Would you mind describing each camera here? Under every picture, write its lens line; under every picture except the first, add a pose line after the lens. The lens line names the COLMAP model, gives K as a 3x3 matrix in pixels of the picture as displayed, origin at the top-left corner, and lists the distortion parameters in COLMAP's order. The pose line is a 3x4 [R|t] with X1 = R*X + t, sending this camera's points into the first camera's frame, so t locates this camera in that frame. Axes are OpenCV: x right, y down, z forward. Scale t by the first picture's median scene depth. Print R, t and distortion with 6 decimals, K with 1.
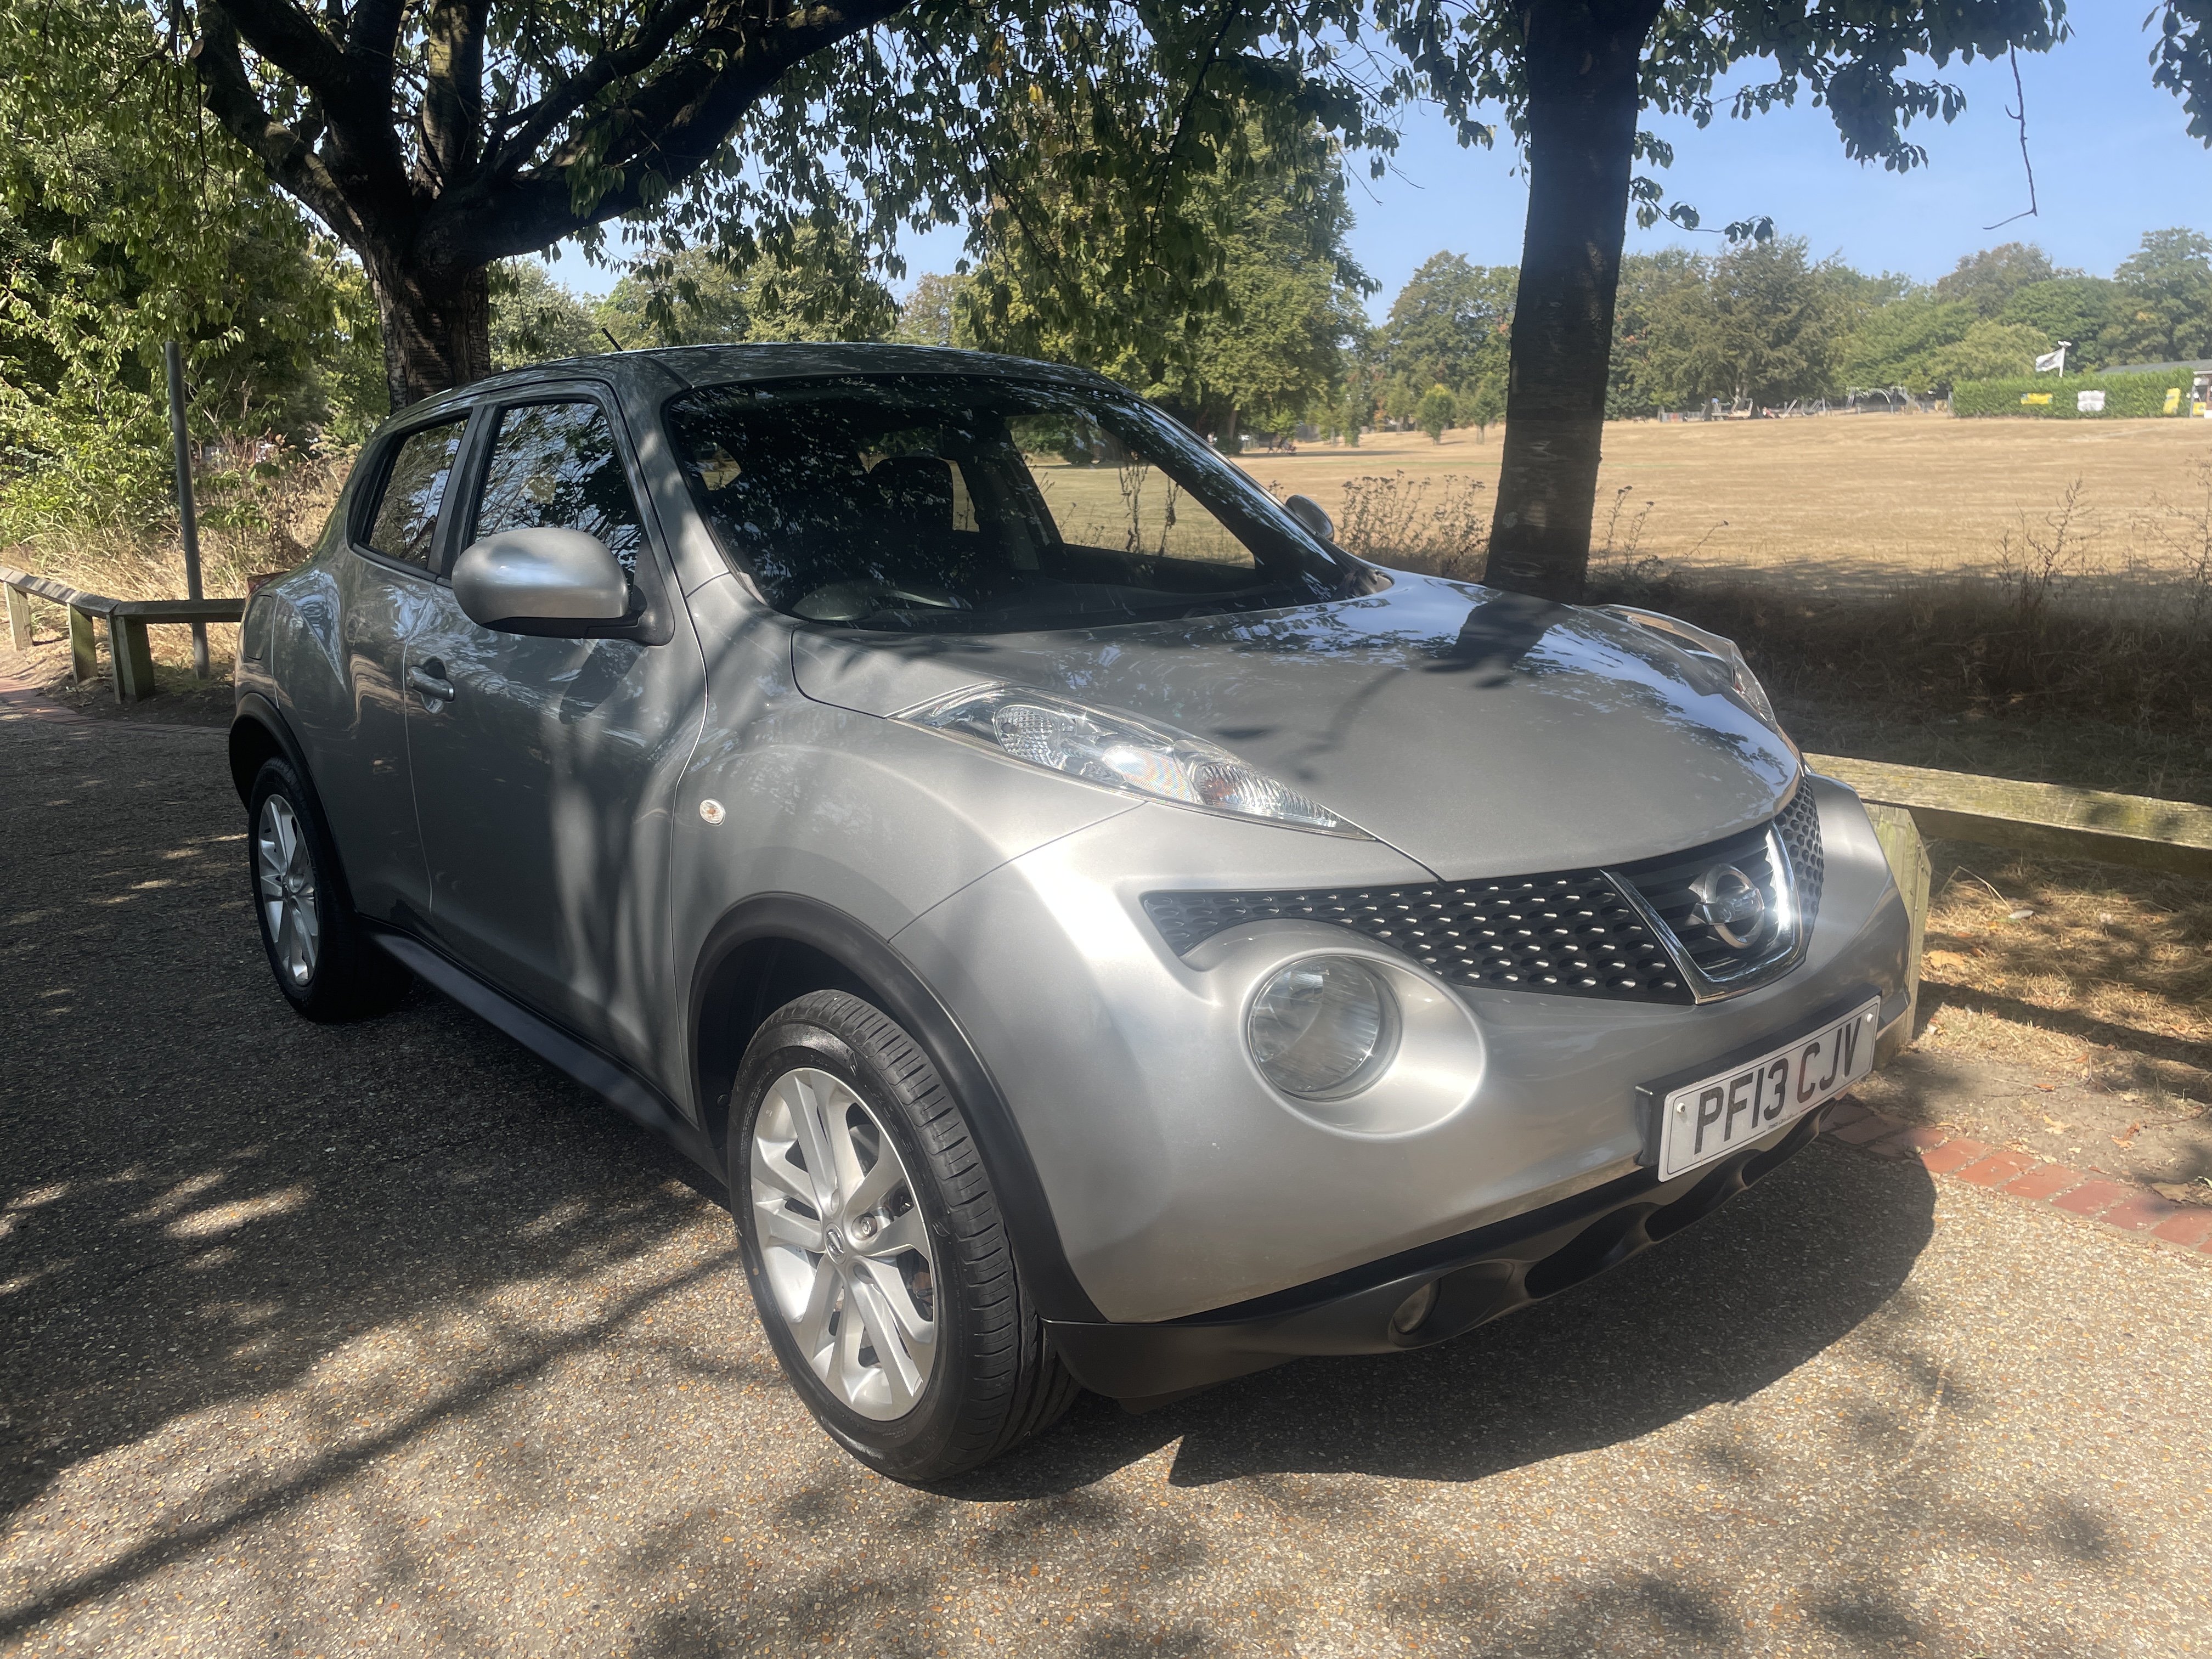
lens RADIAL K [[1663.5, 0, 1090.8], [0, 1663.5, 832.1], [0, 0, 1]] dist [0.055212, -0.076168]
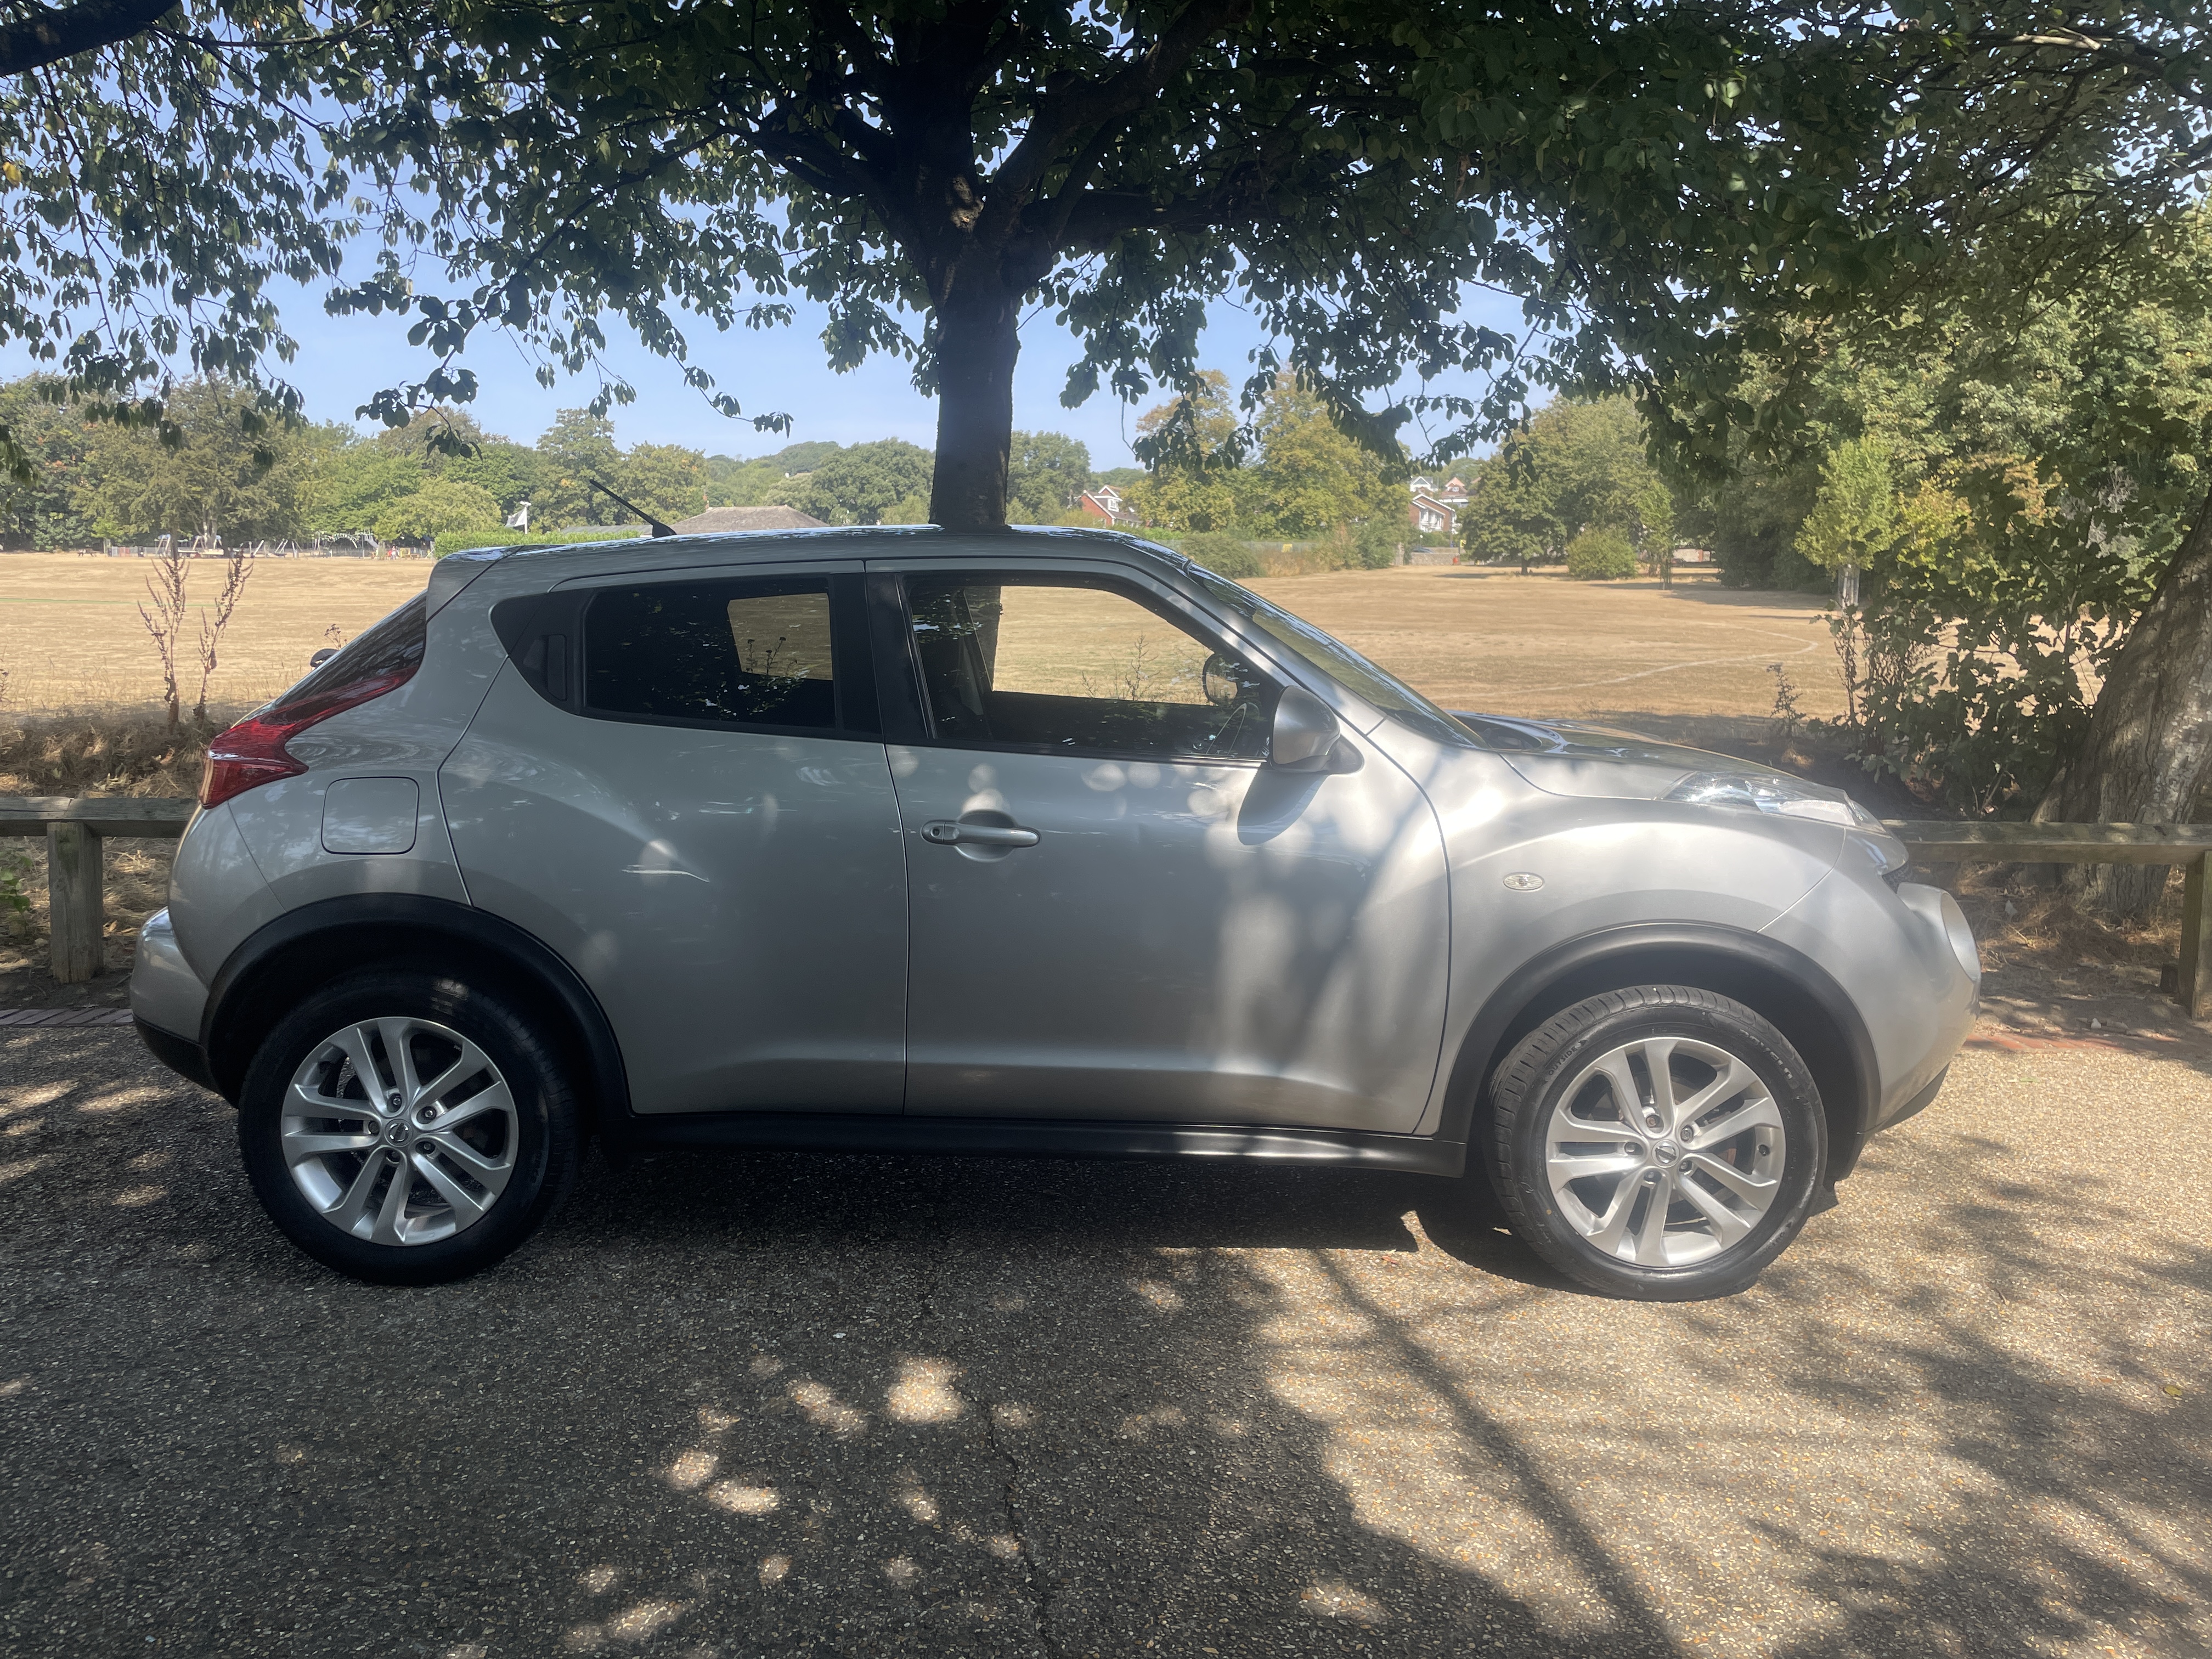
lens RADIAL K [[1663.5, 0, 1102.9], [0, 1663.5, 845.3], [0, 0, 1]] dist [0.055212, -0.076168]
pose [[0.665541, -0.087678, 0.741194, -1.170237], [0.142463, 0.989741, -0.010842, -0.061432], [-0.732639, 0.112808, 0.671204, 0.247865]]
